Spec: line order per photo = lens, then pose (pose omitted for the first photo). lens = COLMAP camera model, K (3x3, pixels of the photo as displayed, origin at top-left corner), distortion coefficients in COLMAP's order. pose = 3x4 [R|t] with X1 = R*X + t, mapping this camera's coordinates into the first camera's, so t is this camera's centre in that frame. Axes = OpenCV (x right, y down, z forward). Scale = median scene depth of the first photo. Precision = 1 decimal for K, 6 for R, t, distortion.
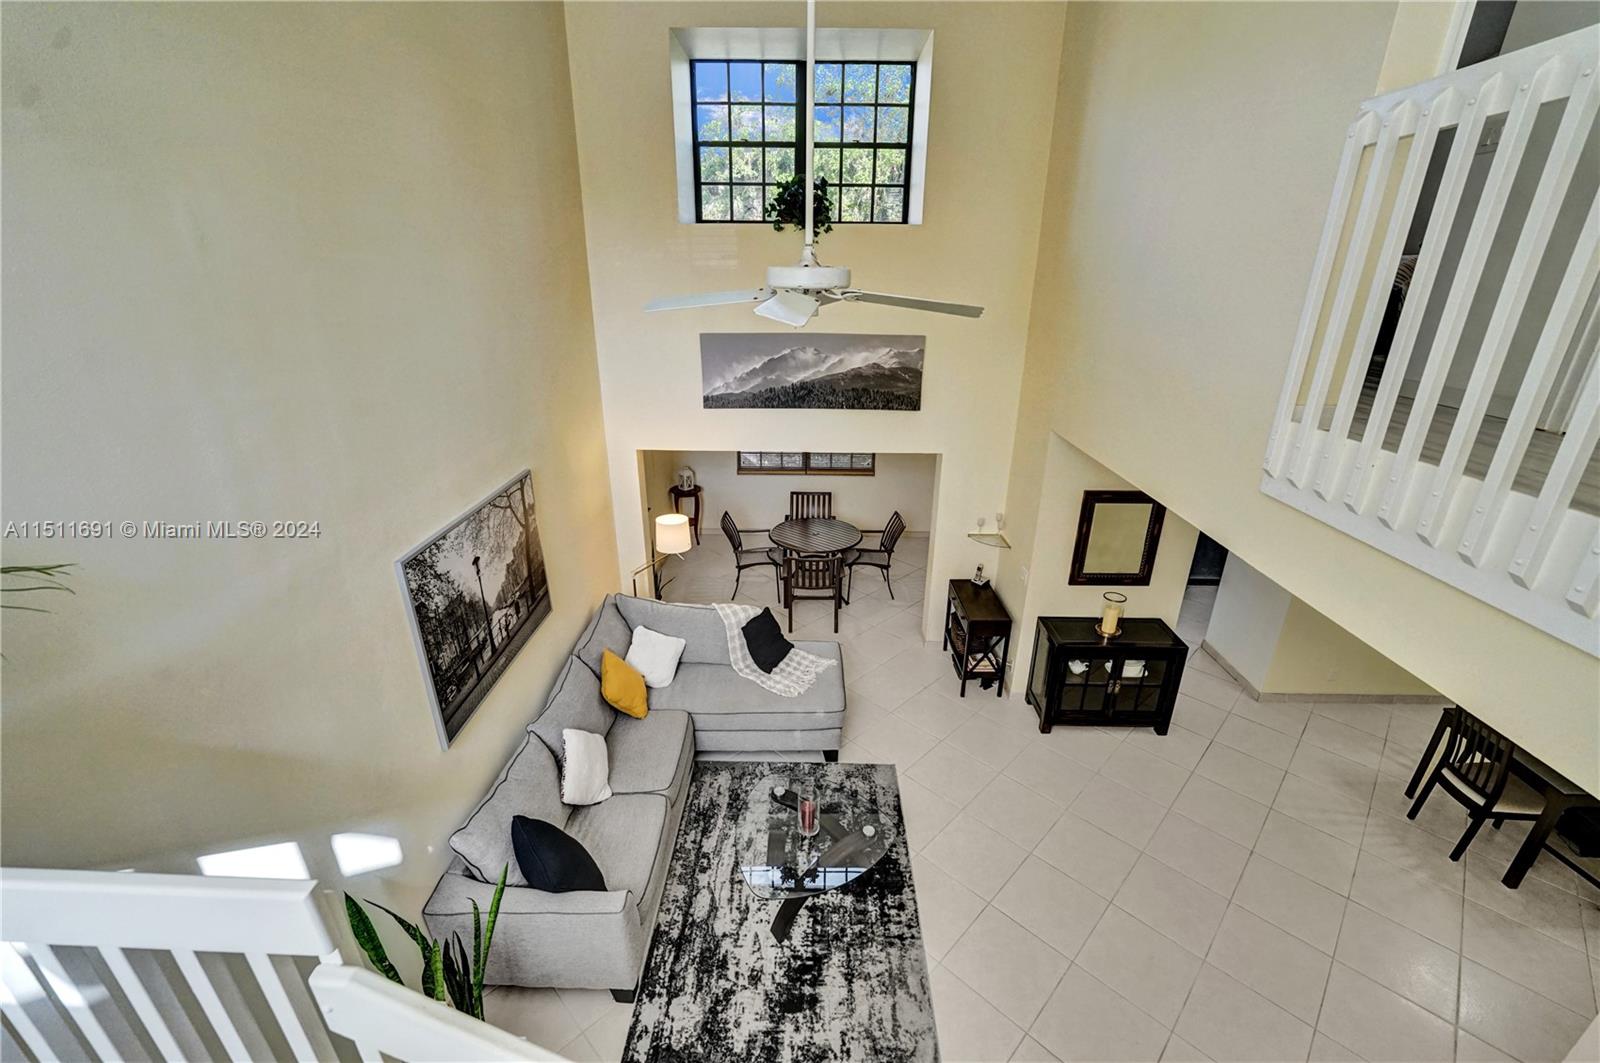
lens RADIAL K [[656.9, 0, 805.8], [0, 656.9, 533.5], [0, 0, 1]] dist [-0.023116, -0.000239]
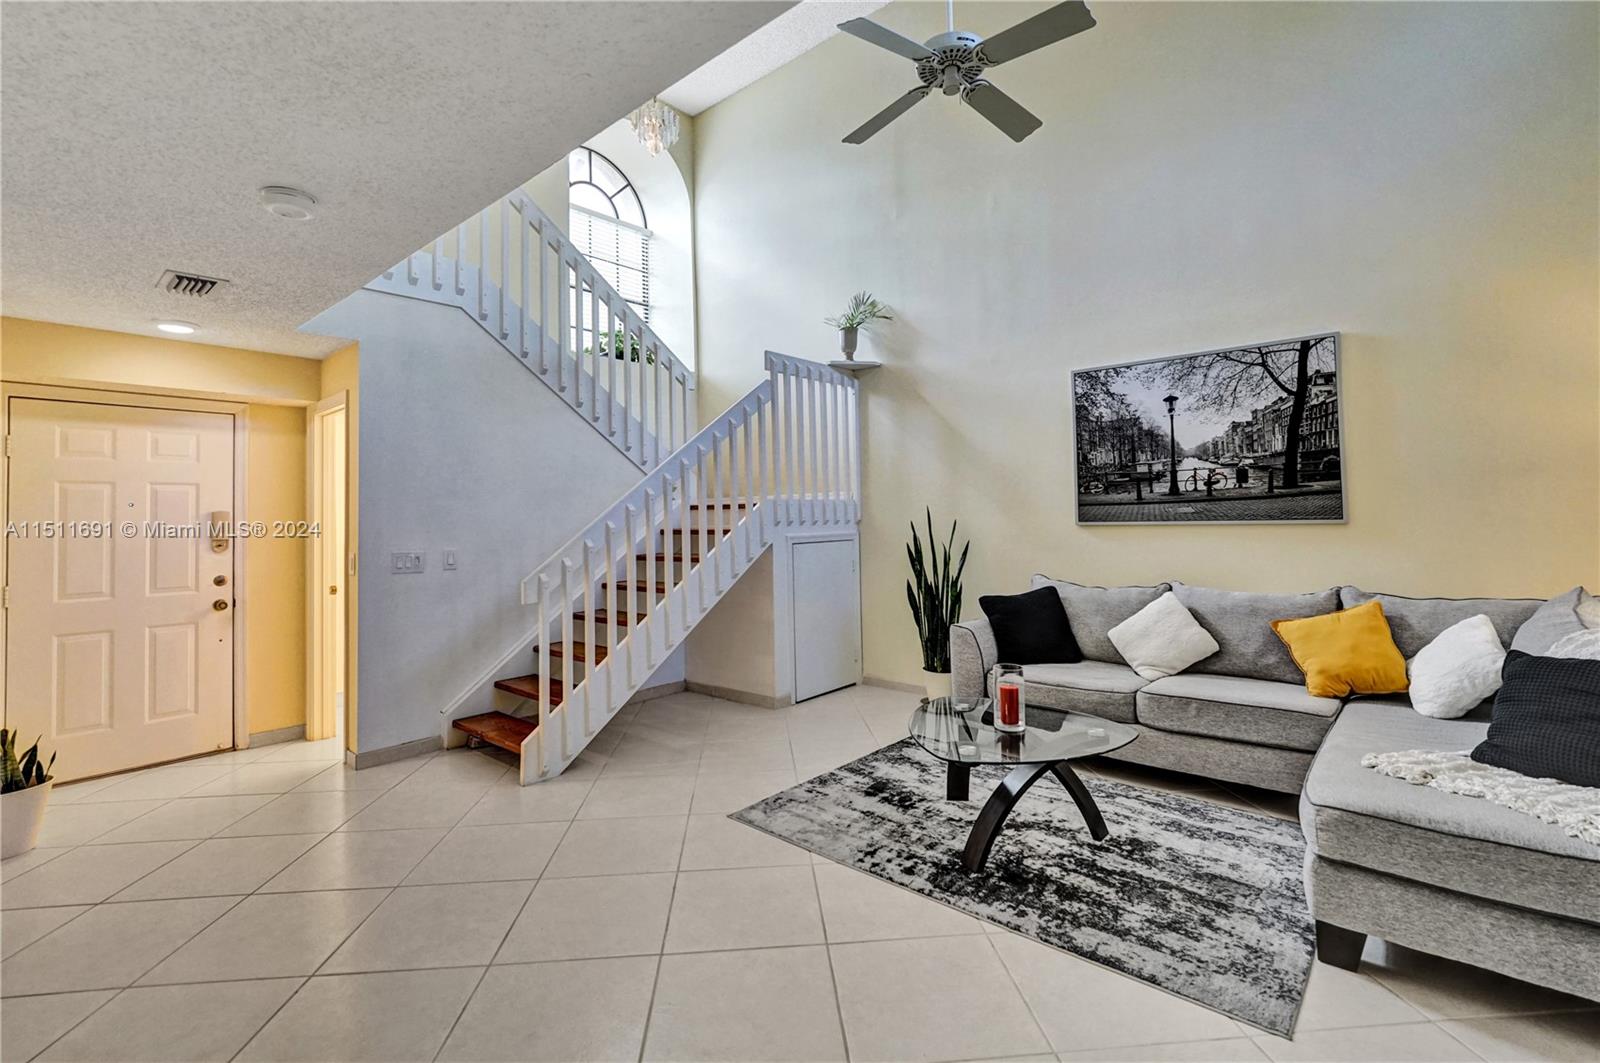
lens RADIAL K [[702.3, 0, 805.9], [0, 702.3, 493.9], [0, 0, 1]] dist [-0.008589, -0.000070]
pose [[-0.648036, -0.024685, -0.761210, 0.738005], [-0.275722, 0.939282, 0.204270, 0.109524], [0.709948, 0.342257, -0.615495, 1.212423]]
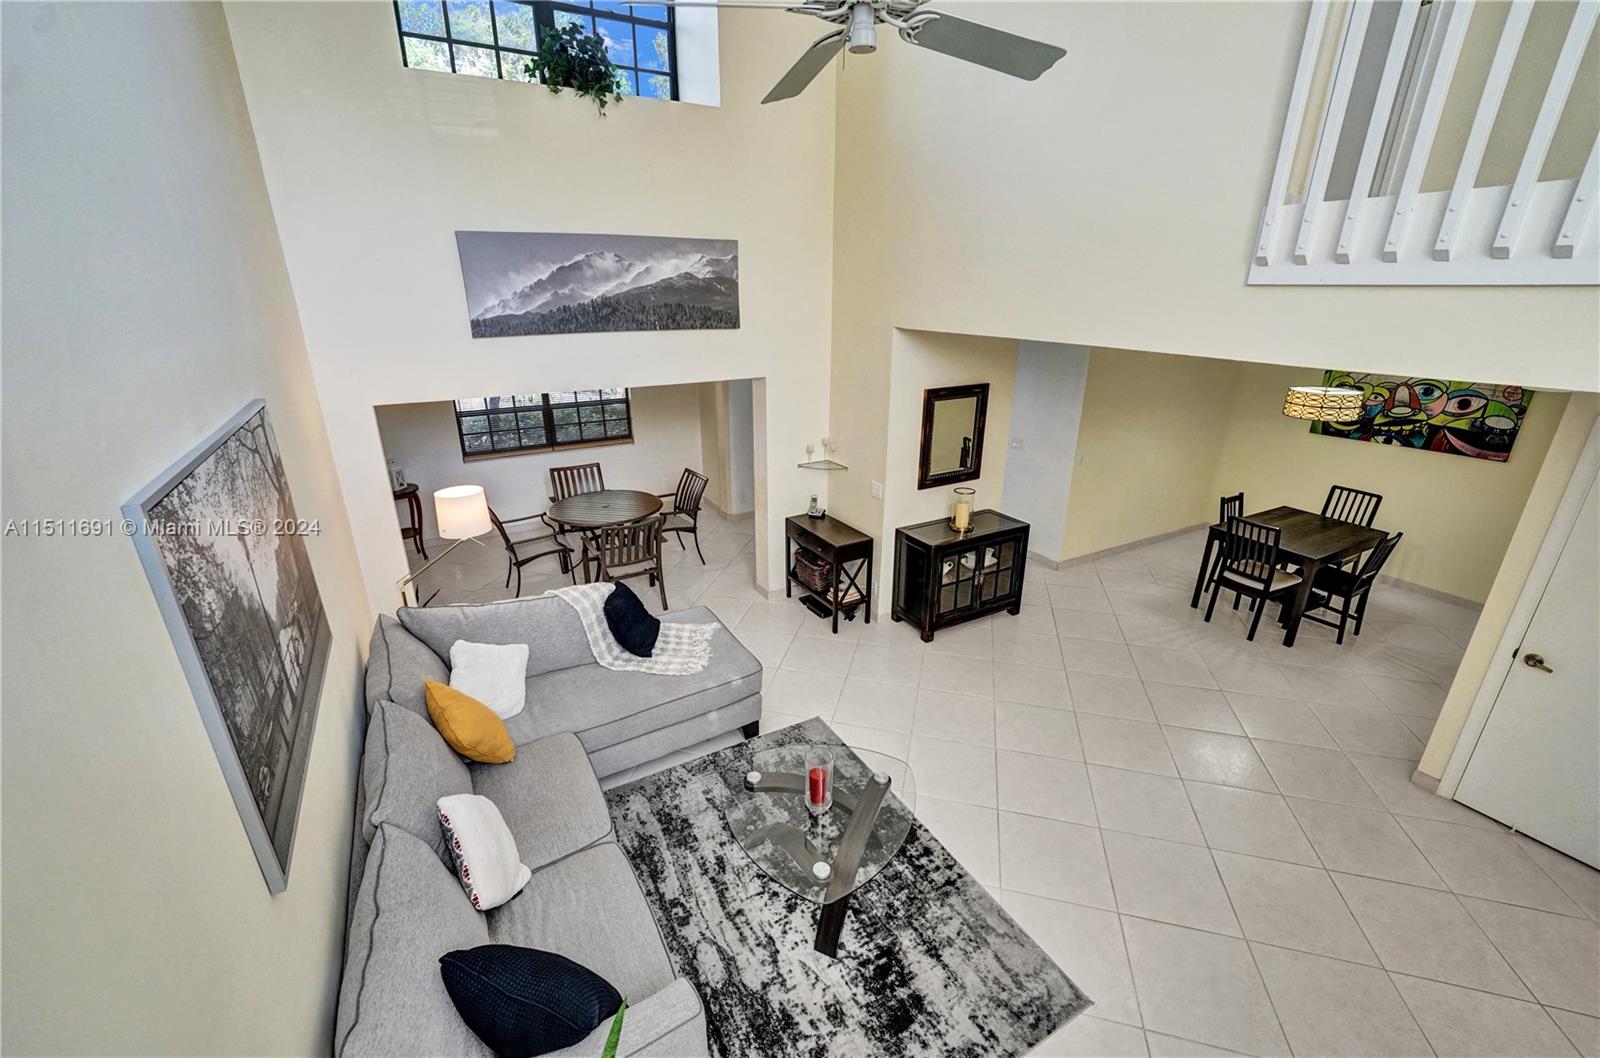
lens RADIAL K [[655.8, 0, 794.9], [0, 655.8, 525.6], [0, 0, 1]] dist [-0.005077, -0.000070]
pose [[0.865579, -0.181822, 0.466599, -0.323739], [0.193250, 0.980863, 0.023724, 0.098220], [-0.461983, 0.069636, 0.884151, 0.287736]]
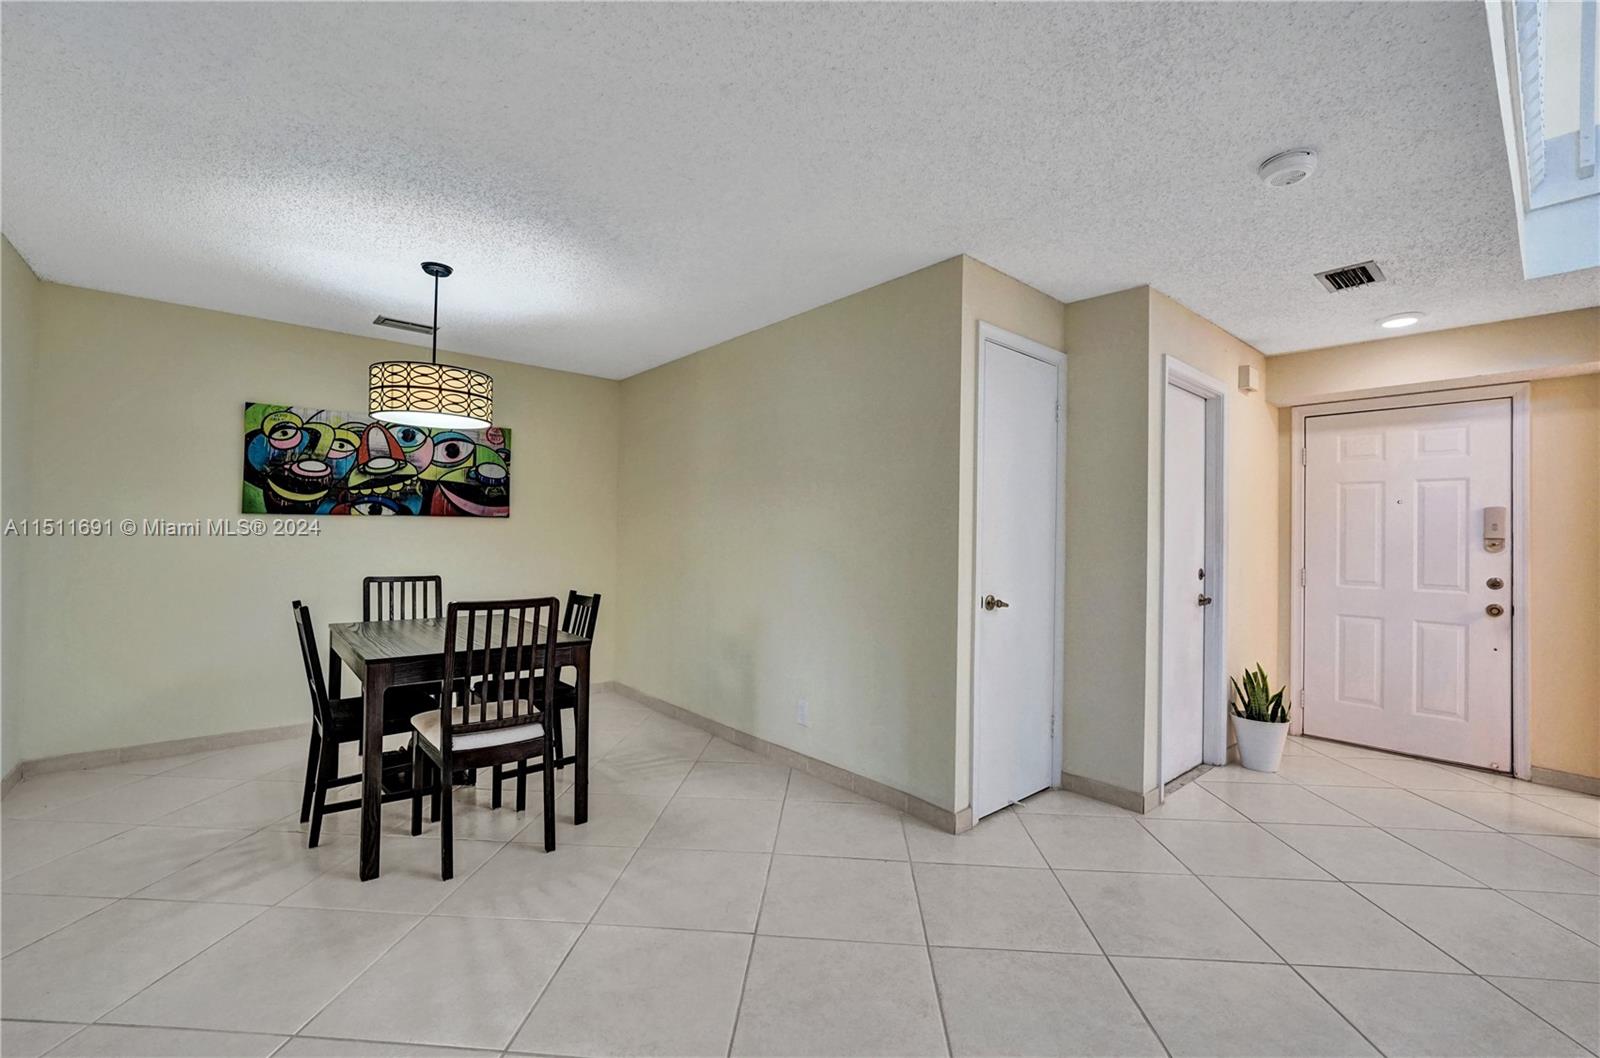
lens RADIAL K [[673.1, 0, 801.5], [0, 673.1, 524.5], [0, 0, 1]] dist [-0.008289, 0.000068]
pose [[-0.658021, -0.007152, 0.752966, 0.432939], [0.257860, 0.937355, 0.234249, 0.158100], [-0.707472, 0.348301, -0.614955, 1.186647]]
